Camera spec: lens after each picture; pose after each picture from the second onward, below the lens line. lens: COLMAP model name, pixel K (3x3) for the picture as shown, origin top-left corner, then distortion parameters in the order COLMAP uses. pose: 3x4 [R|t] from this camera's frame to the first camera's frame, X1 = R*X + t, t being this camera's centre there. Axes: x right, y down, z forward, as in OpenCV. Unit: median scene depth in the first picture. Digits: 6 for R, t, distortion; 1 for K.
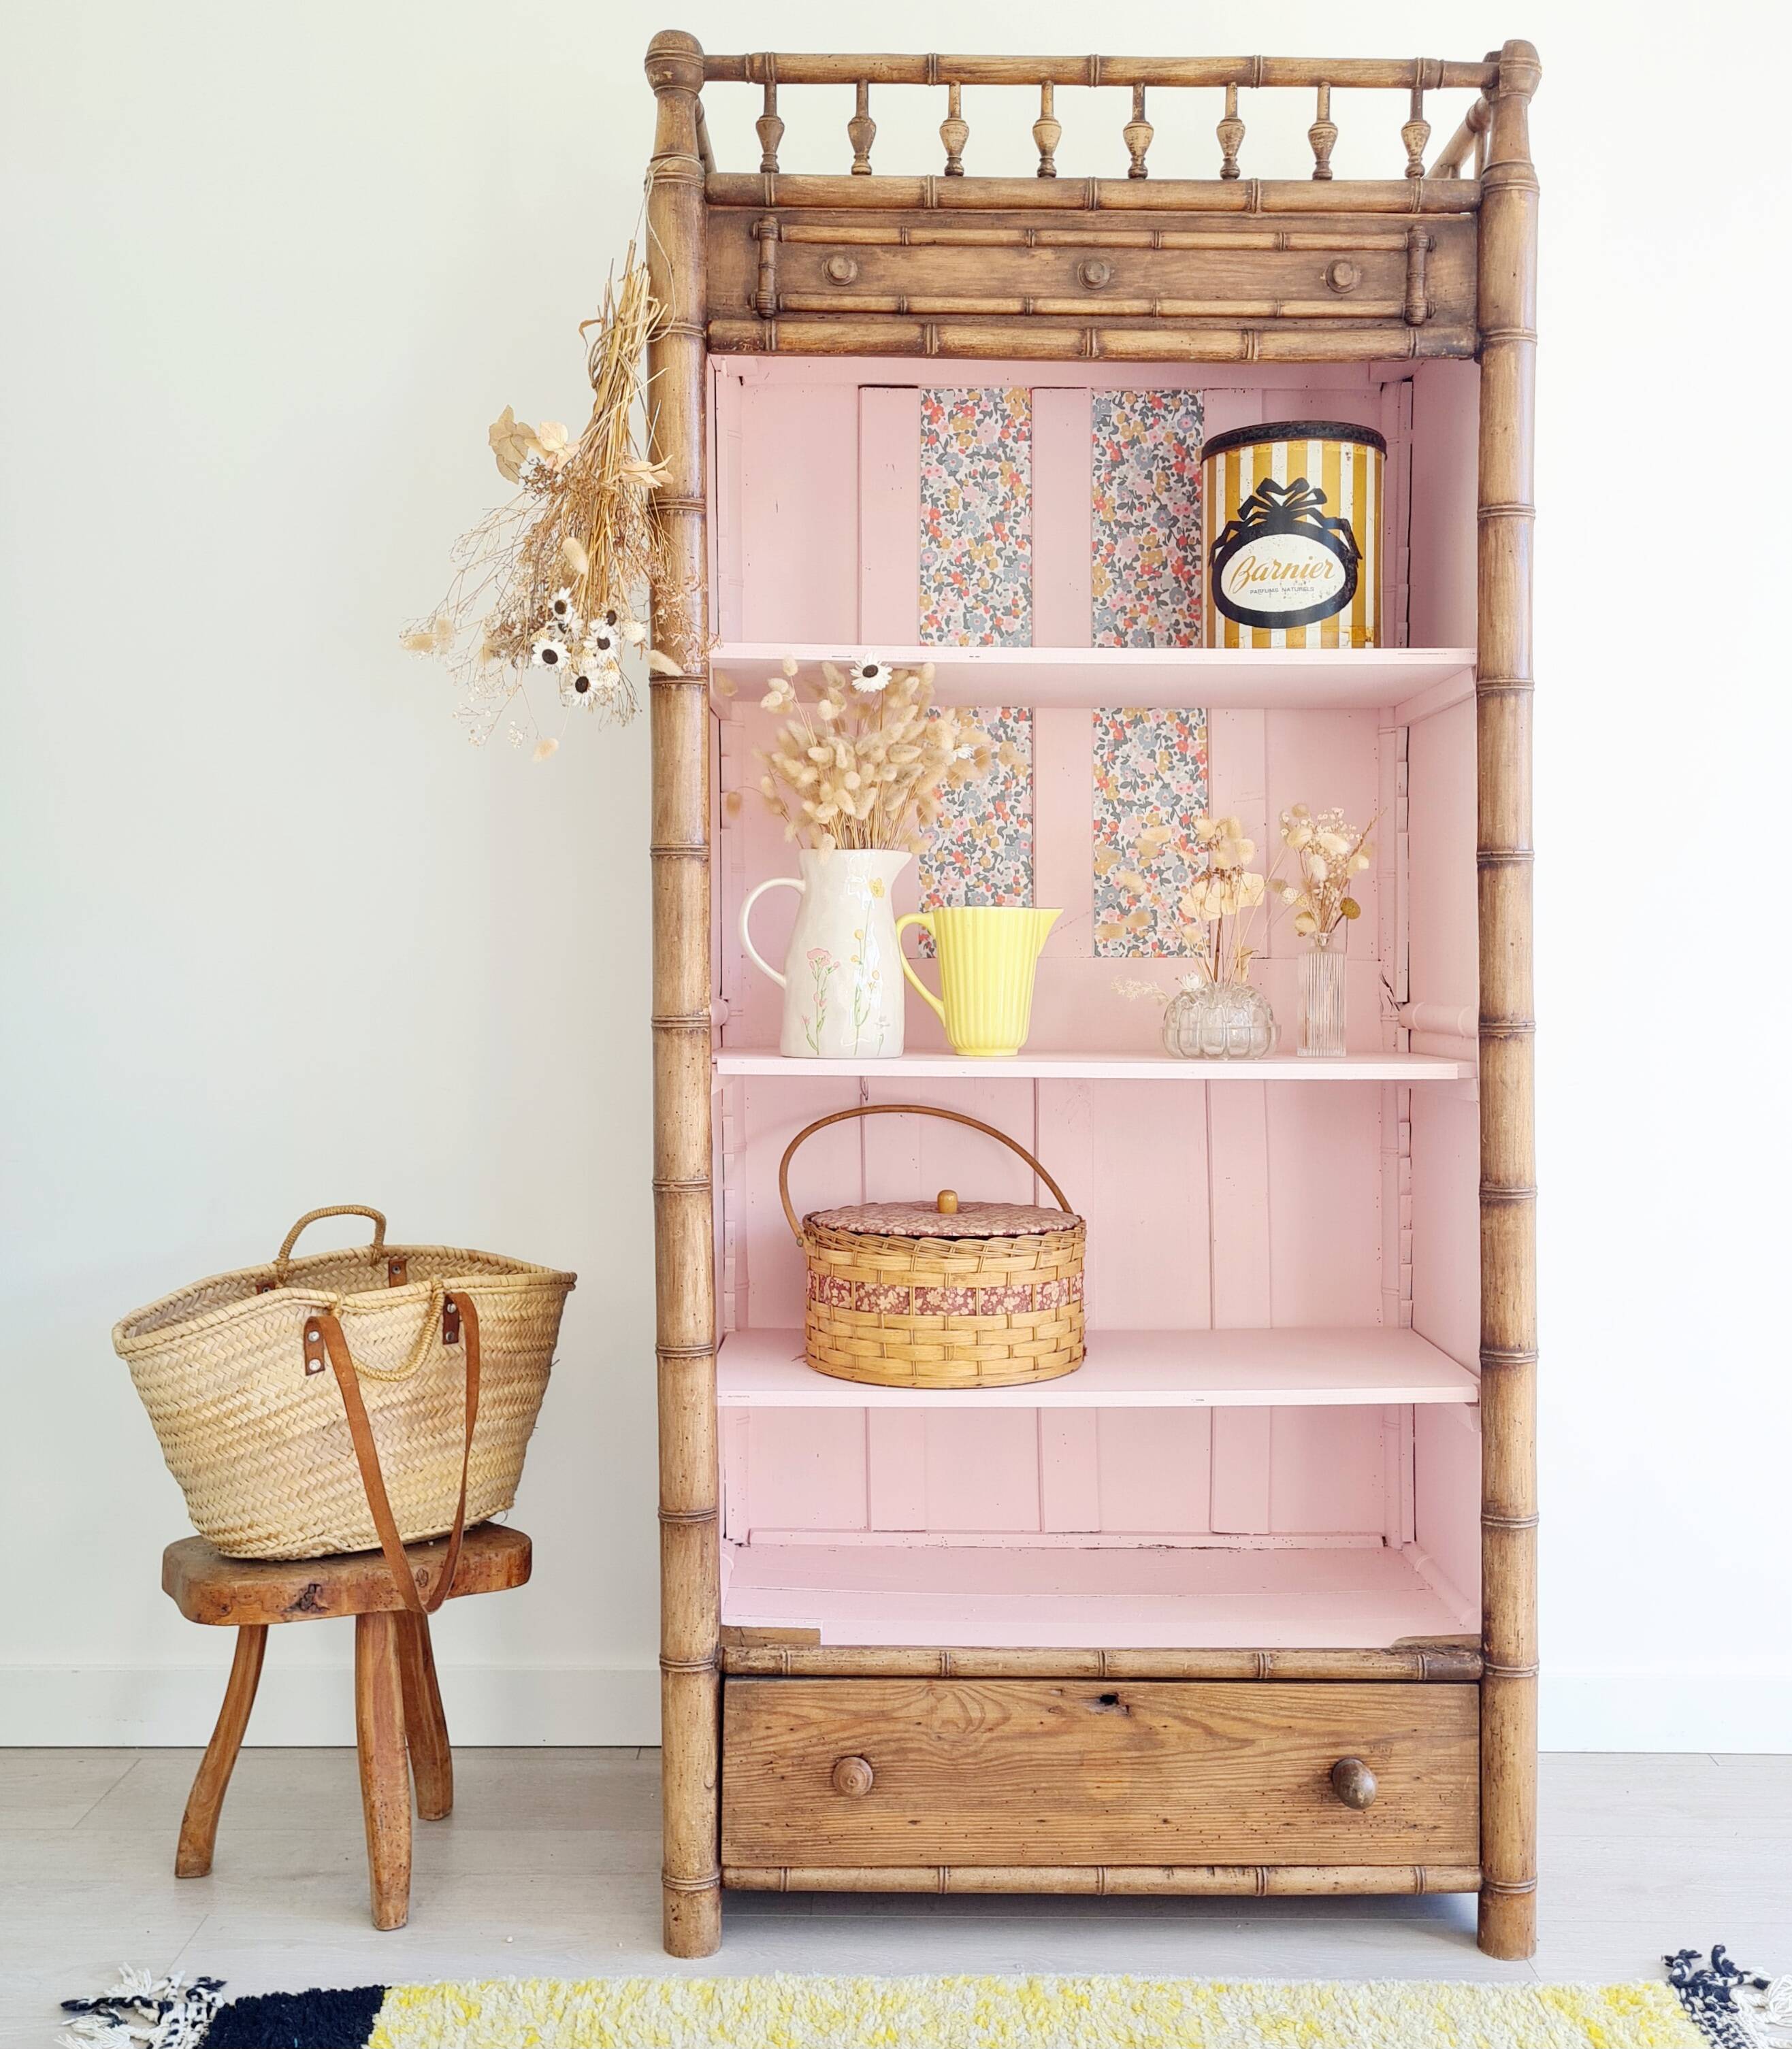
lens RADIAL K [[2066.6, 0, 929.1], [0, 2066.6, 1002.1], [0, 0, 1]] dist [0.041306, 0.000000]
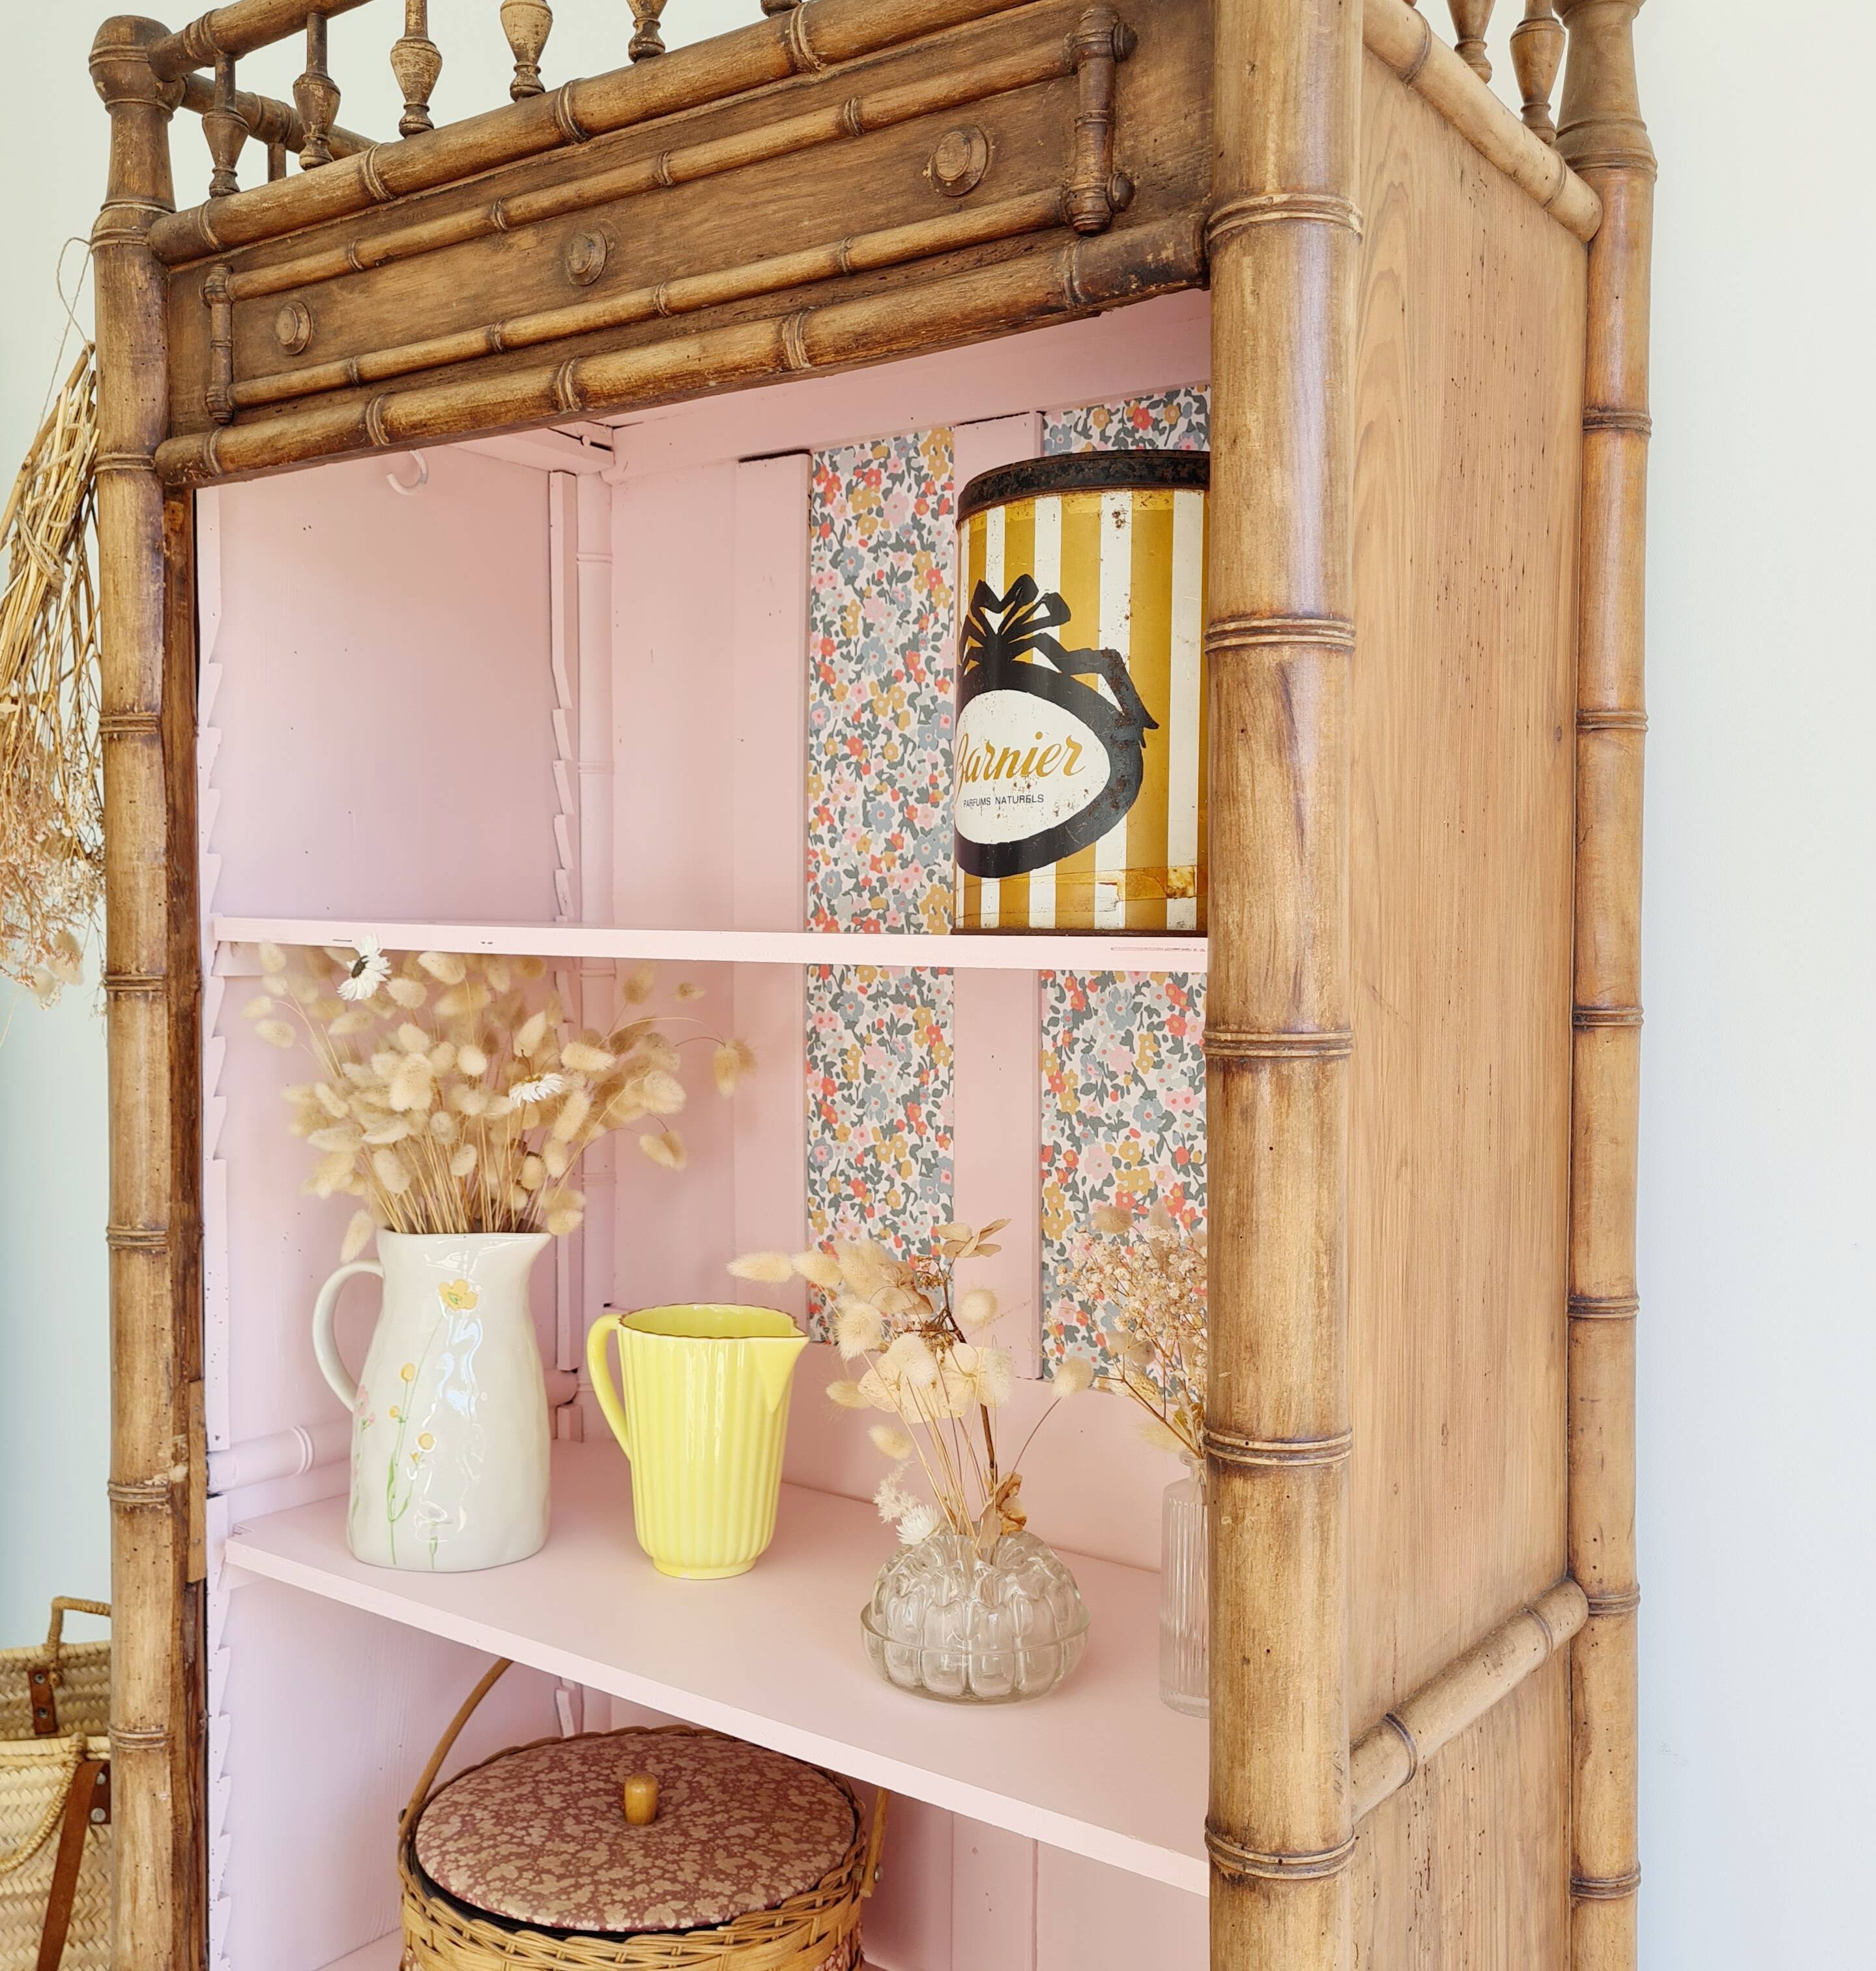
lens RADIAL K [[1992.0, 0, 879.9], [0, 1992.0, 983.8], [0, 0, 1]] dist [0.040346, 0.000000]
pose [[0.791555, 0.025221, -0.610577, 0.460889], [-0.023001, 0.999670, 0.011474, -0.165811], [0.610665, 0.004961, 0.791874, 0.624320]]
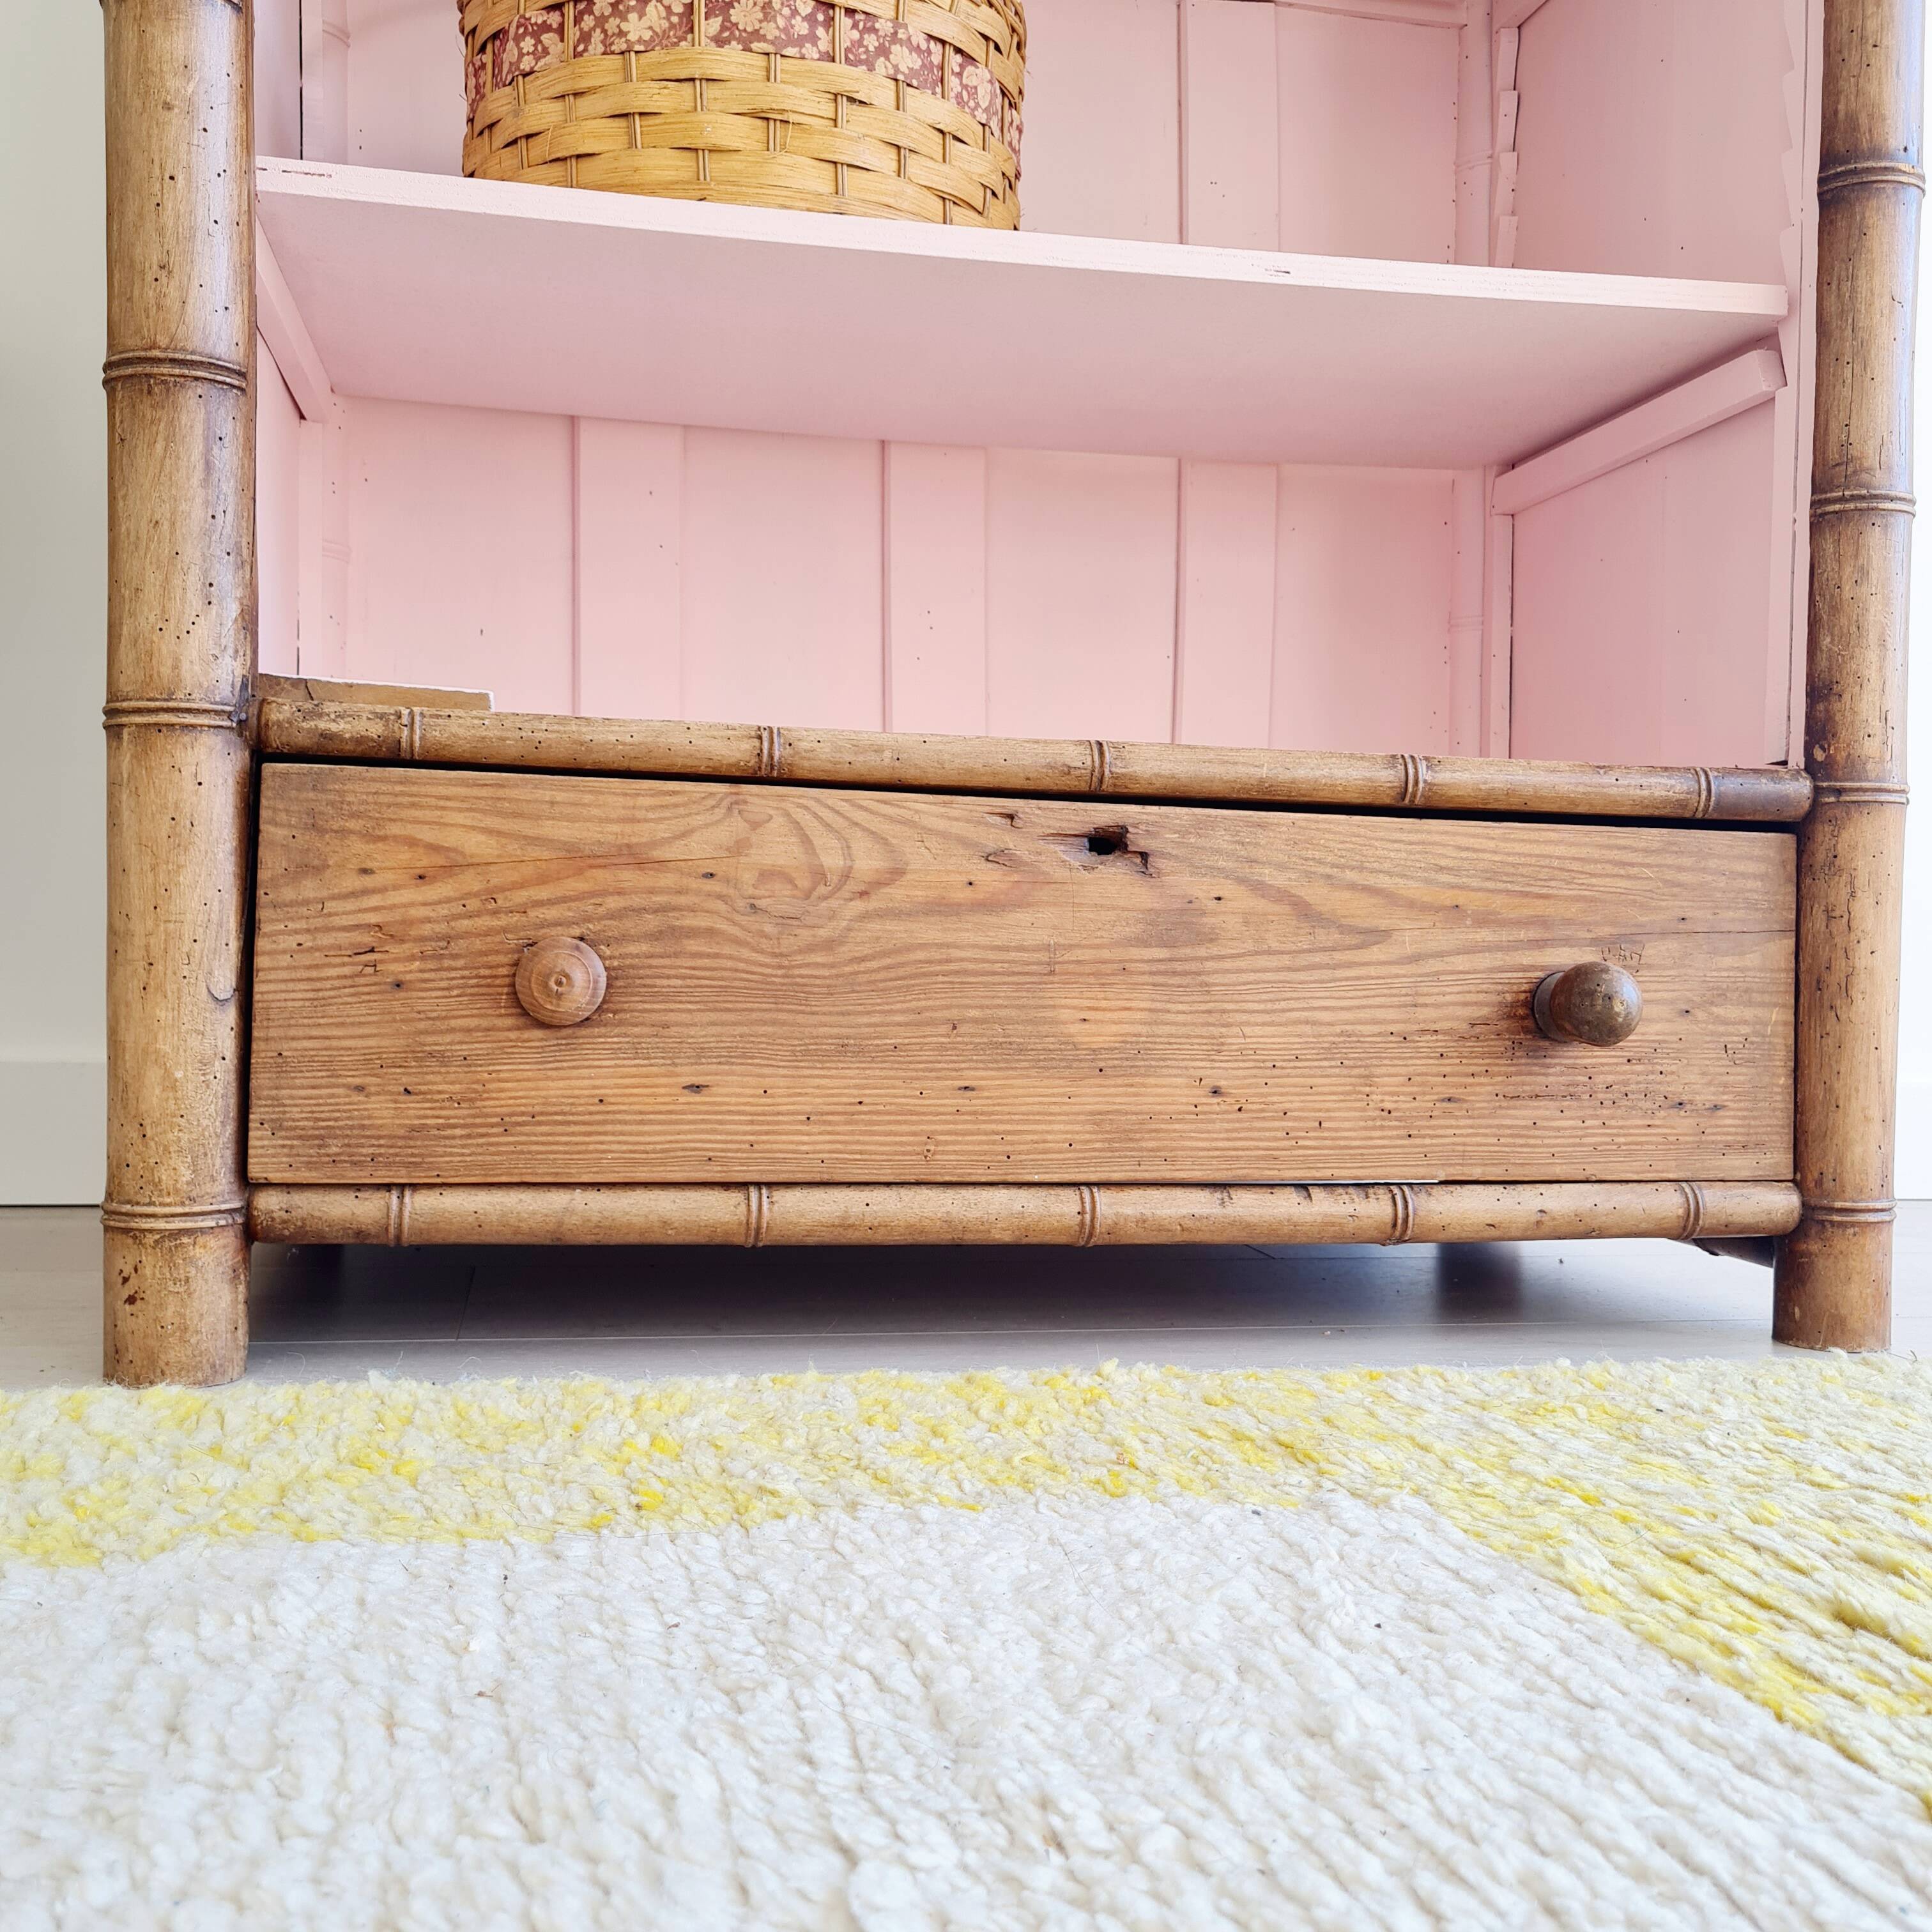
lens RADIAL K [[1946.6, 0, 965.7], [0, 1946.6, 942.3], [0, 0, 1]] dist [0.039102, 0.000000]
pose [[0.981038, 0.016187, 0.193137, -0.032220], [-0.013467, 0.999791, -0.015387, 0.367583], [-0.193346, 0.012495, 0.981051, 0.566435]]
